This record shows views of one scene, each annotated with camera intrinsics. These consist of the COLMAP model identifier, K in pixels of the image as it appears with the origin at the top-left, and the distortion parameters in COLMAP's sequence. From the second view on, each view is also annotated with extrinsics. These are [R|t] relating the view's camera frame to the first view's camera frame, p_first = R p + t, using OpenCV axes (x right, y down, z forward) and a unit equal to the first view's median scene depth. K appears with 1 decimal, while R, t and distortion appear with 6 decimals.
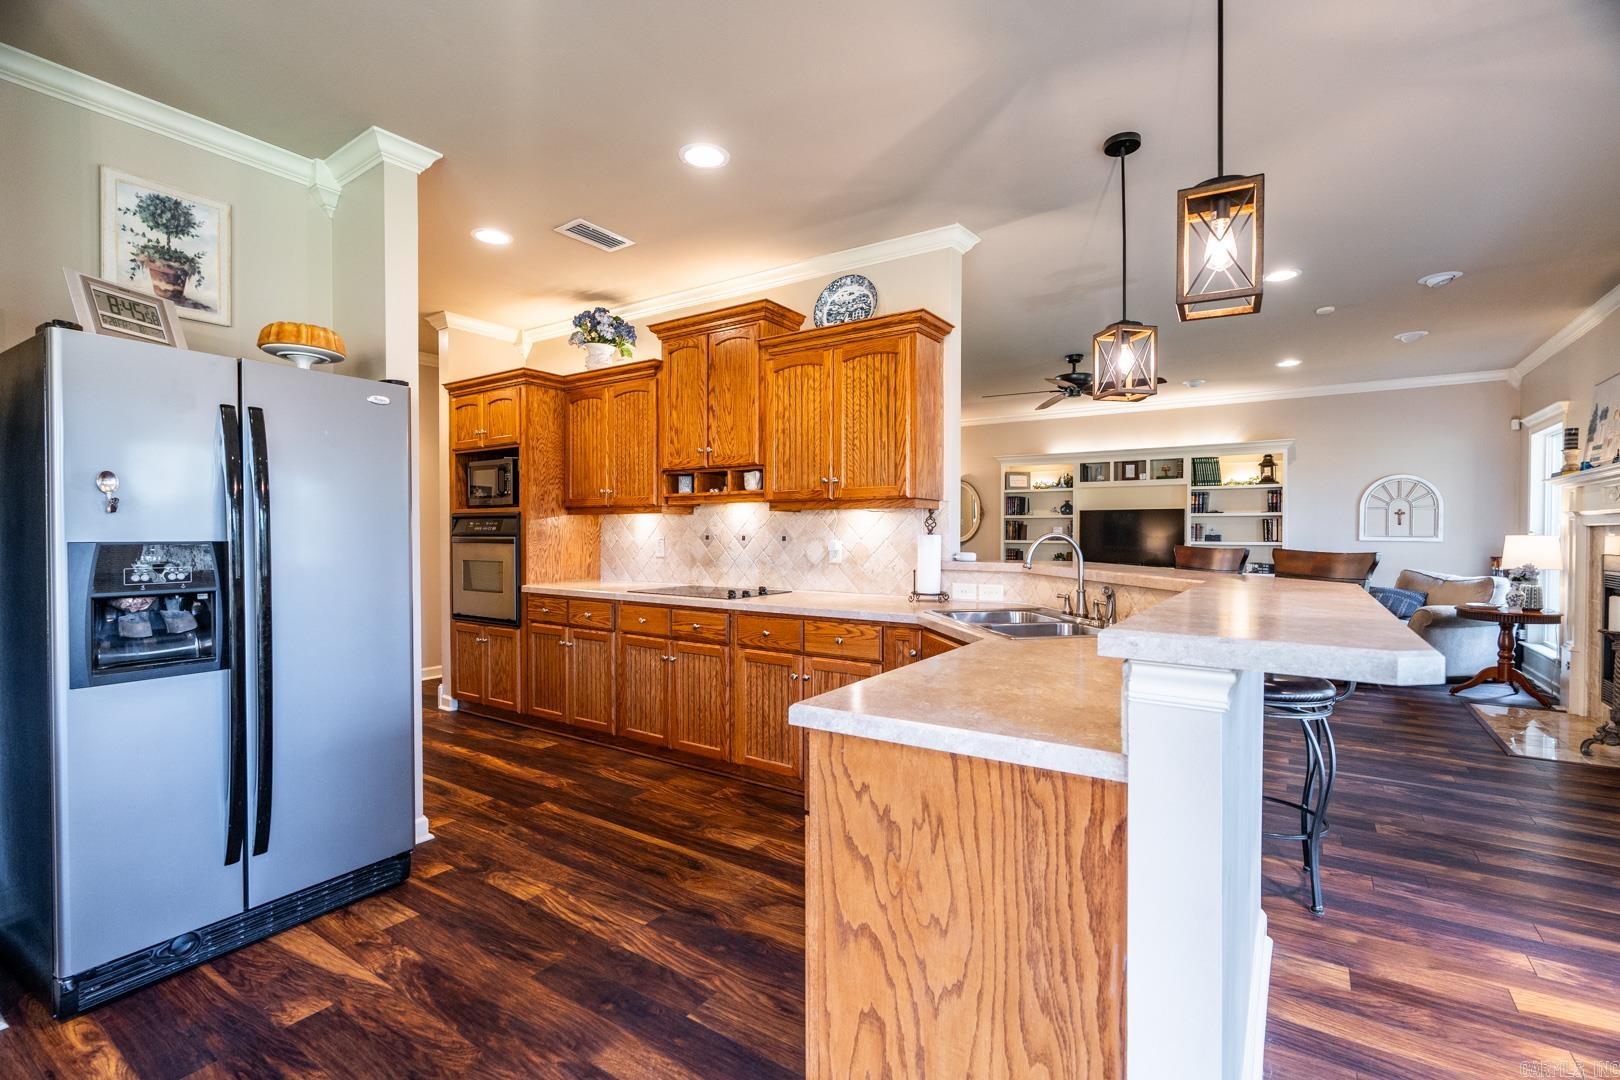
lens RADIAL K [[732.0, 0, 805.1], [0, 732.0, 542.6], [0, 0, 1]] dist [-0.012098, 0.004921]
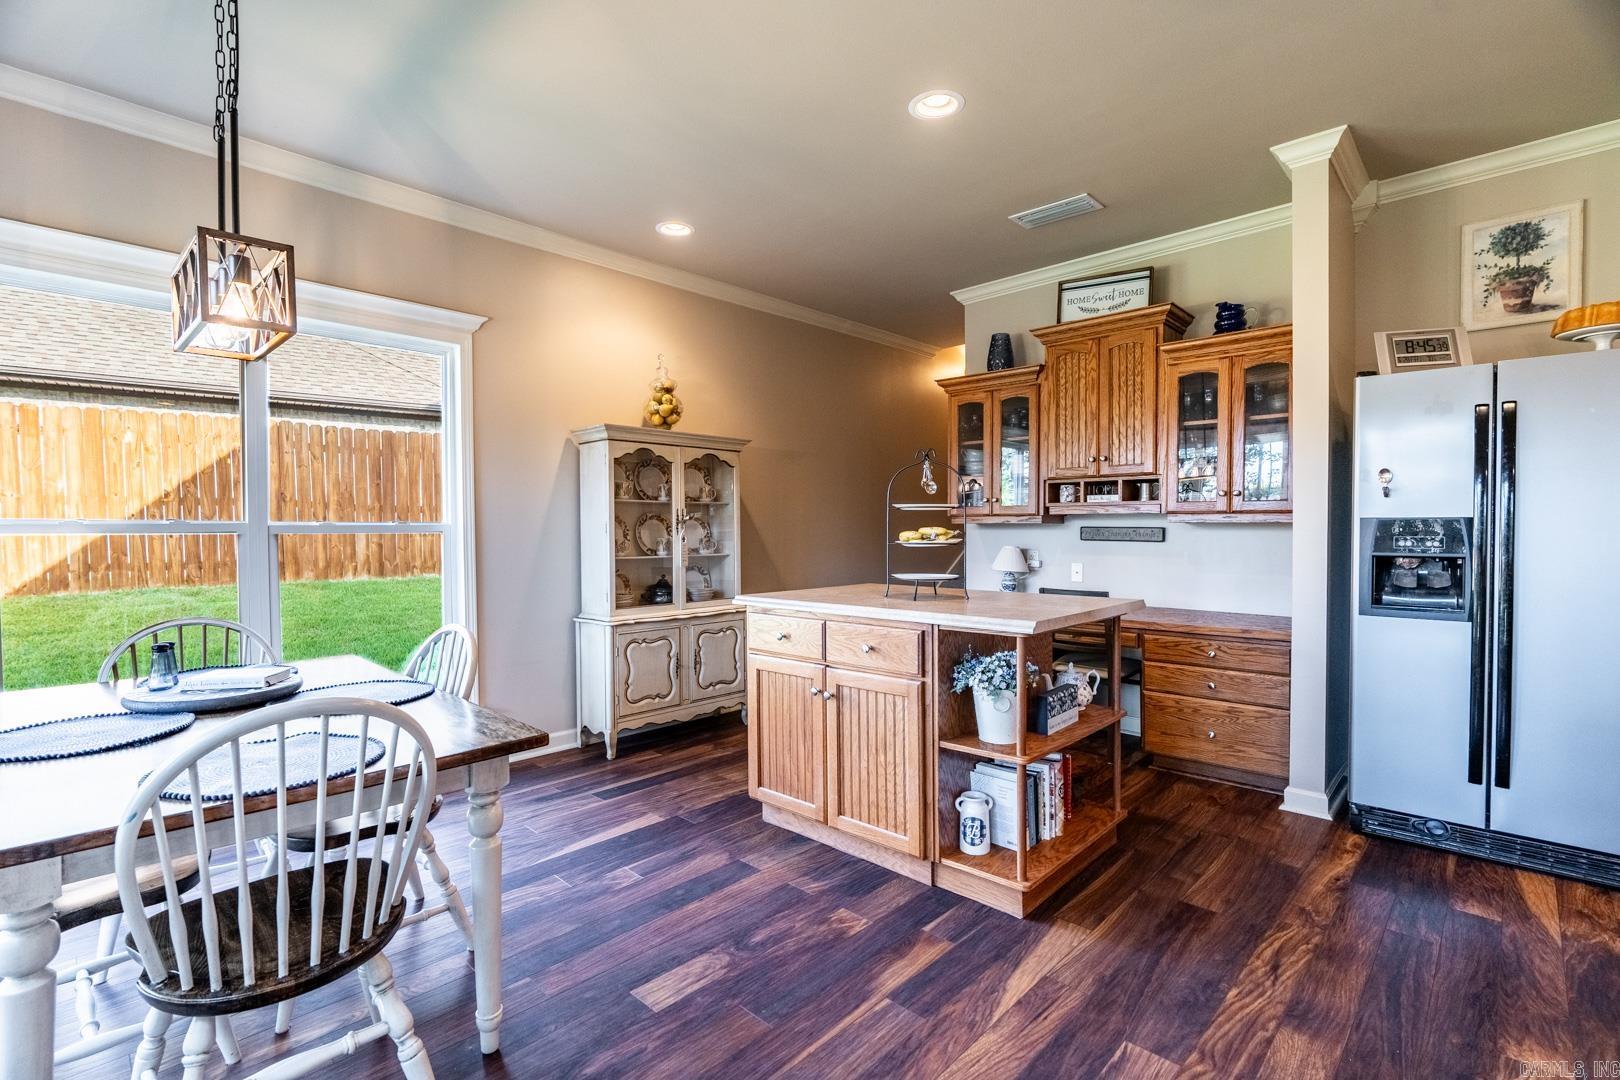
lens RADIAL K [[732.0, 0, 805.1], [0, 732.0, 542.6], [0, 0, 1]] dist [-0.012098, 0.004921]
pose [[-0.165113, 0.019821, -0.986075, 0.340666], [-0.011471, 0.999692, 0.022015, 0.015758], [0.986208, 0.014946, -0.164835, 0.055048]]
